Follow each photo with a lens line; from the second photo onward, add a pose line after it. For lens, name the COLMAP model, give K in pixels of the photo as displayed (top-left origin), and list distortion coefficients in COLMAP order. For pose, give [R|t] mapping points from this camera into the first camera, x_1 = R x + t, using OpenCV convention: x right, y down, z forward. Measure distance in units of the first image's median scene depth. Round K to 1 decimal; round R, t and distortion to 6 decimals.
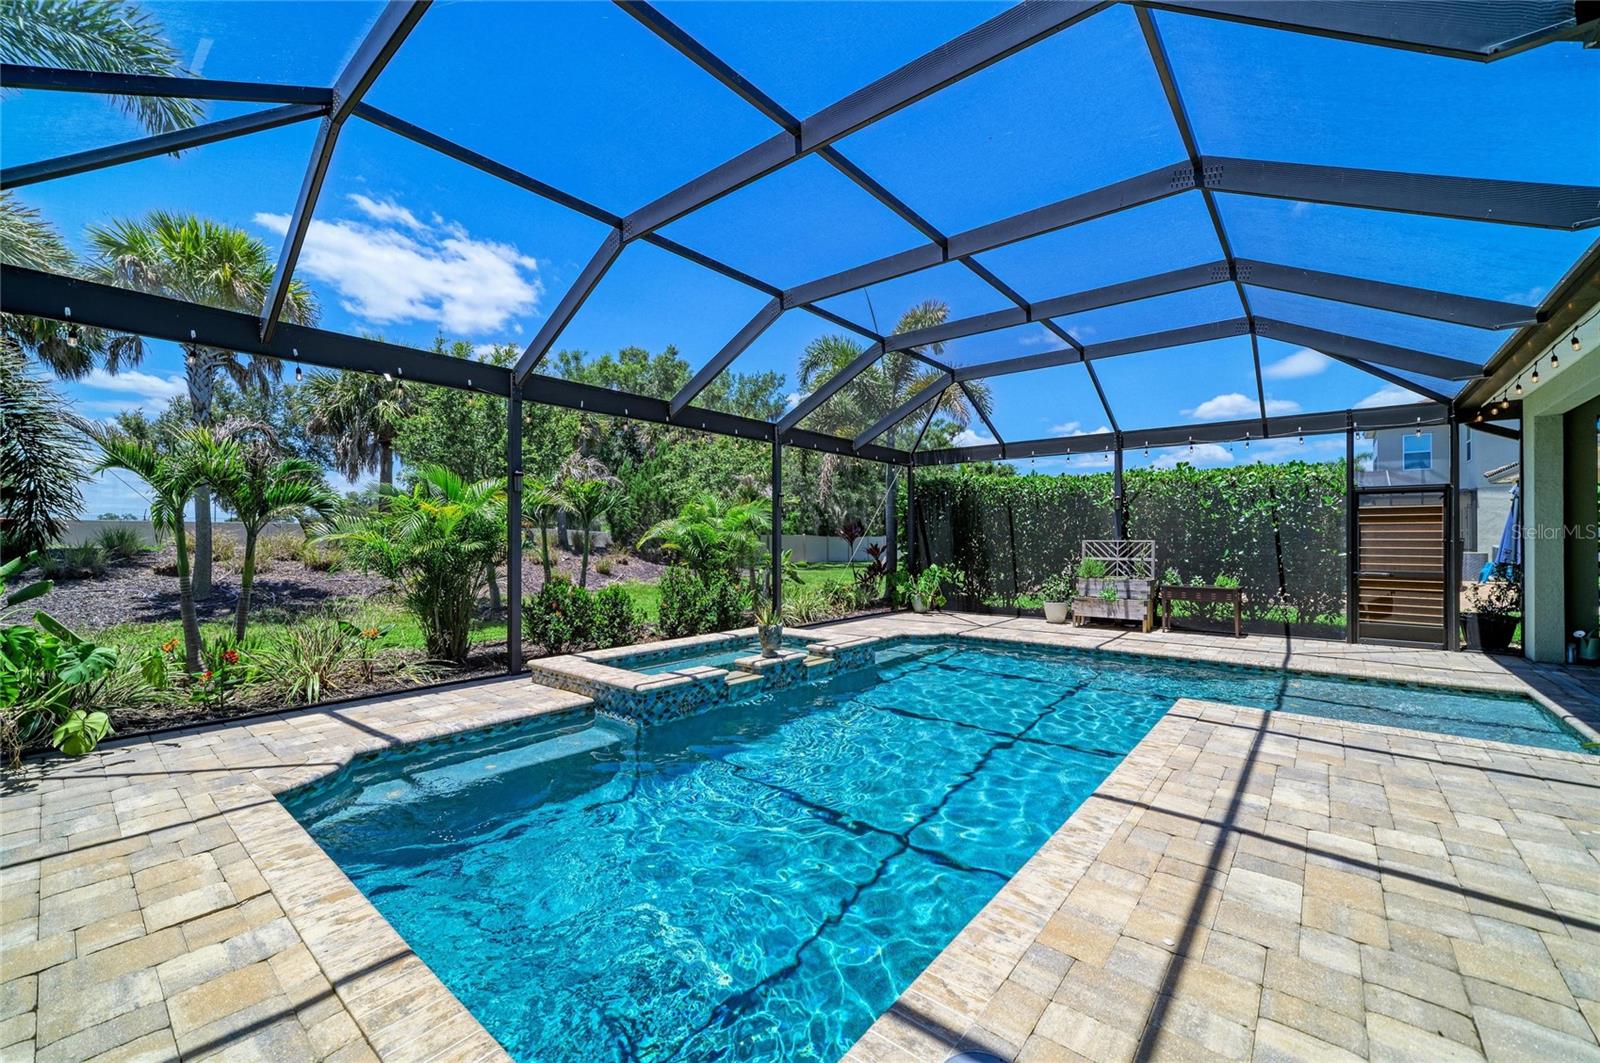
lens RADIAL K [[635.3, 0, 806.4], [0, 635.3, 538.2], [0, 0, 1]] dist [-0.007079, 0.000343]
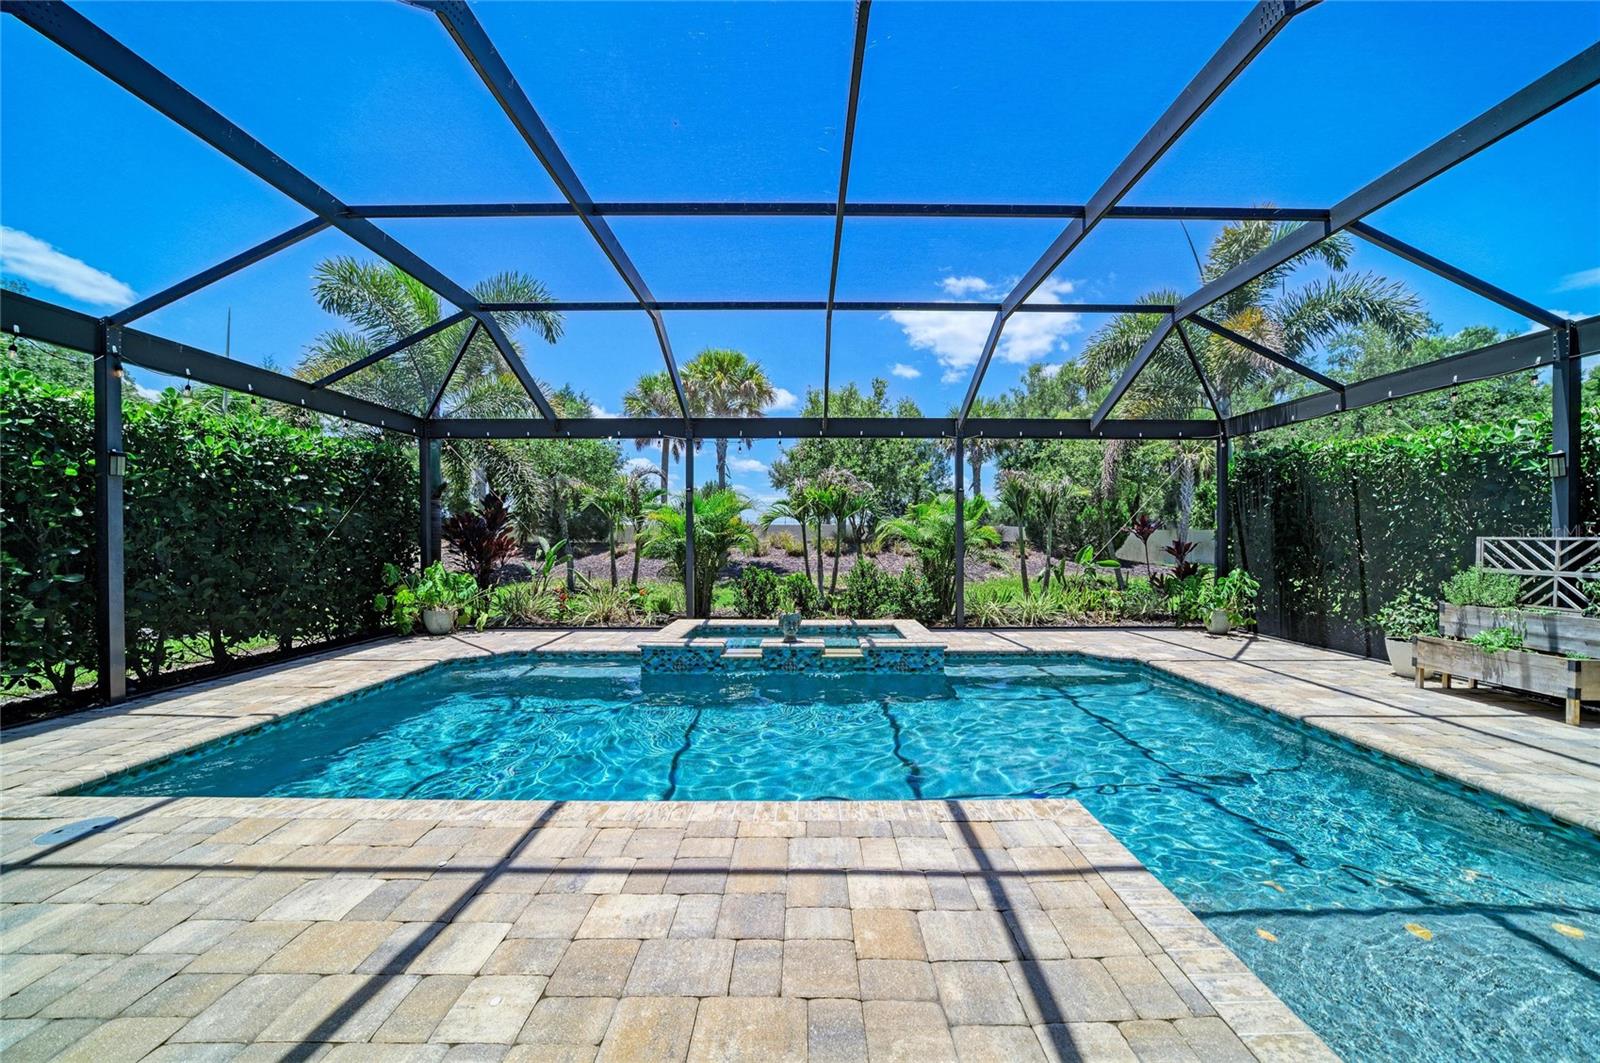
lens RADIAL K [[564.2, 0, 812.3], [0, 564.2, 540.9], [0, 0, 1]] dist [-0.018444, 0.003768]
pose [[0.639224, 0.007556, -0.768984, 0.722170], [0.002731, 0.999923, 0.012095, -0.001031], [0.769016, -0.009831, 0.639154, 0.402135]]
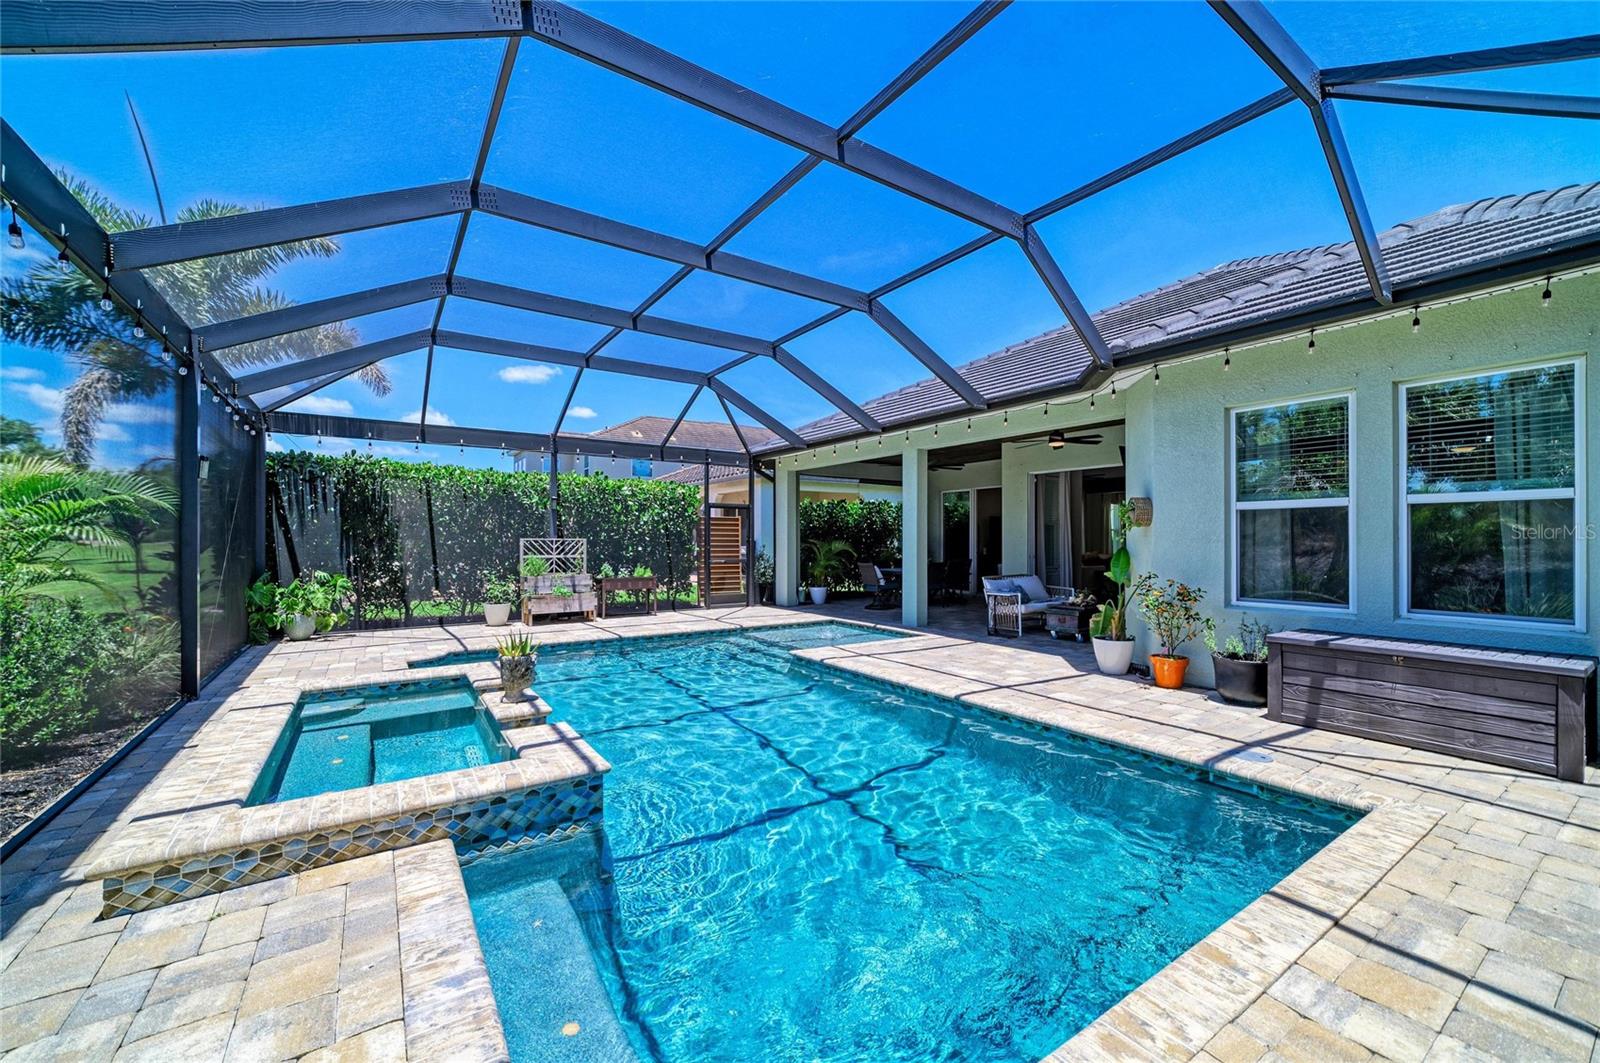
lens RADIAL K [[635.3, 0, 806.4], [0, 635.3, 538.2], [0, 0, 1]] dist [-0.007079, 0.000343]
pose [[0.280462, 0.002159, 0.959863, -0.647870], [-0.005342, 0.999985, -0.000688, 0.001961], [-0.959850, -0.004935, 0.280470, 0.488076]]
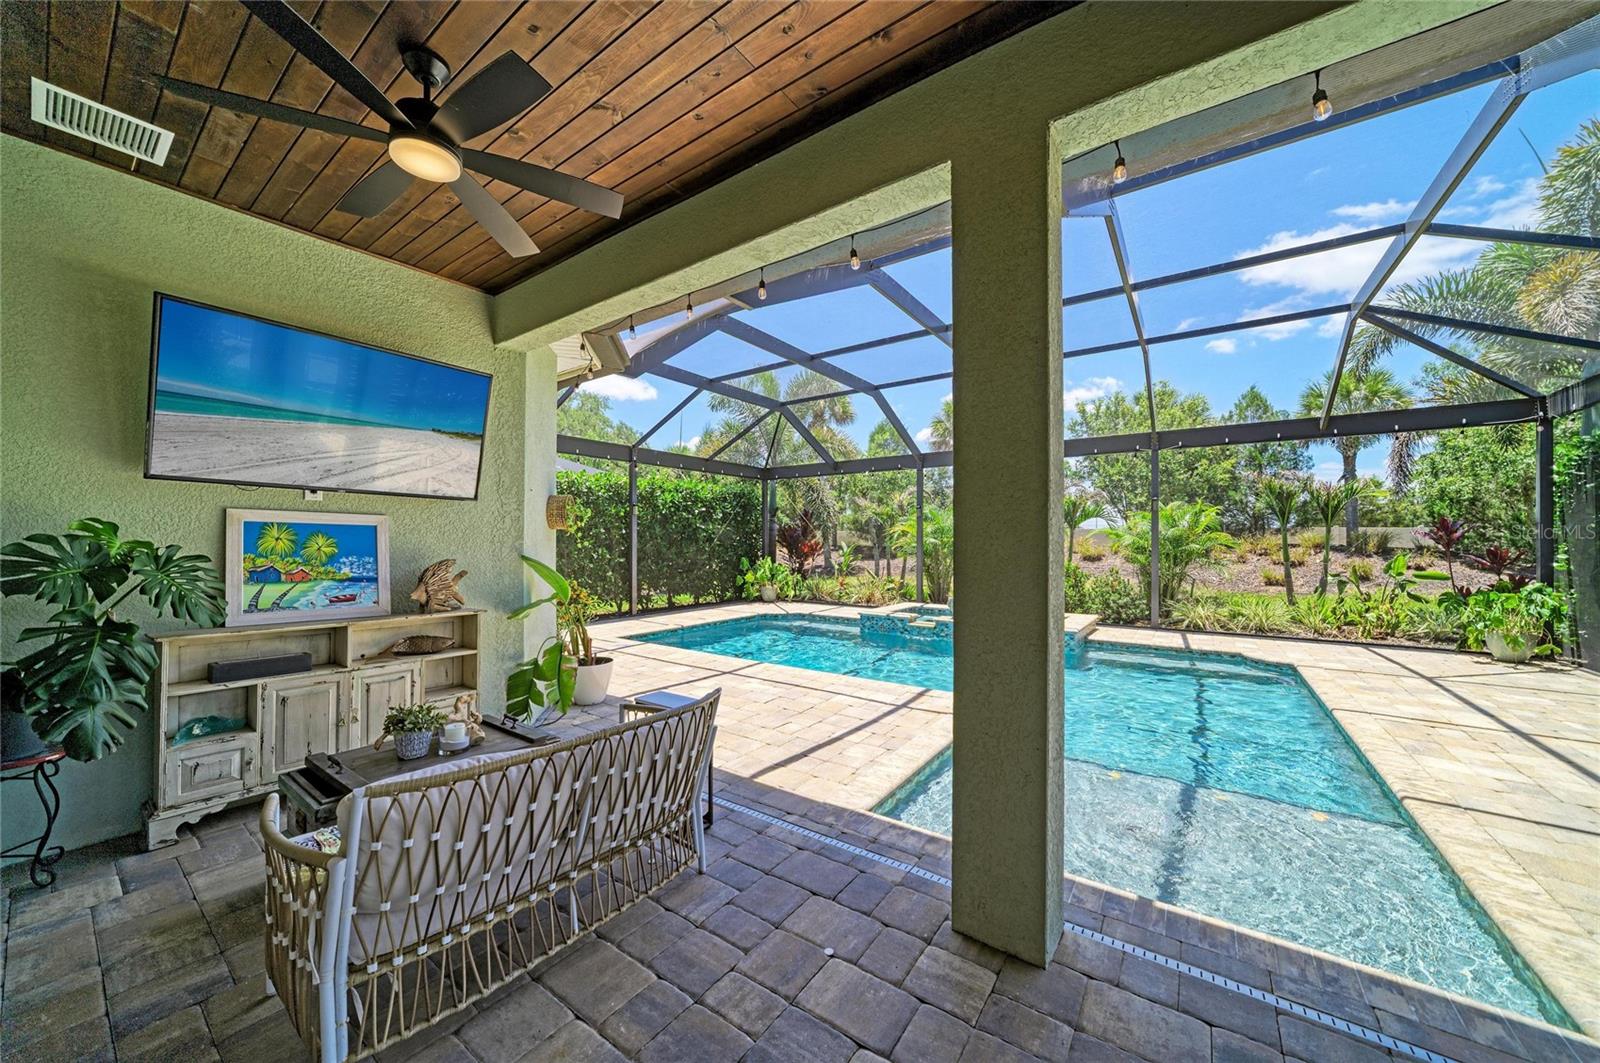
lens RADIAL K [[560.5, 0, 804.7], [0, 560.5, 539.9], [0, 0, 1]] dist [-0.024745, 0.006676]
pose [[0.075948, 0.000136, -0.997112, 1.249103], [0.003759, 0.999993, 0.000423, -0.004221], [0.997105, -0.003780, 0.075947, 0.534520]]
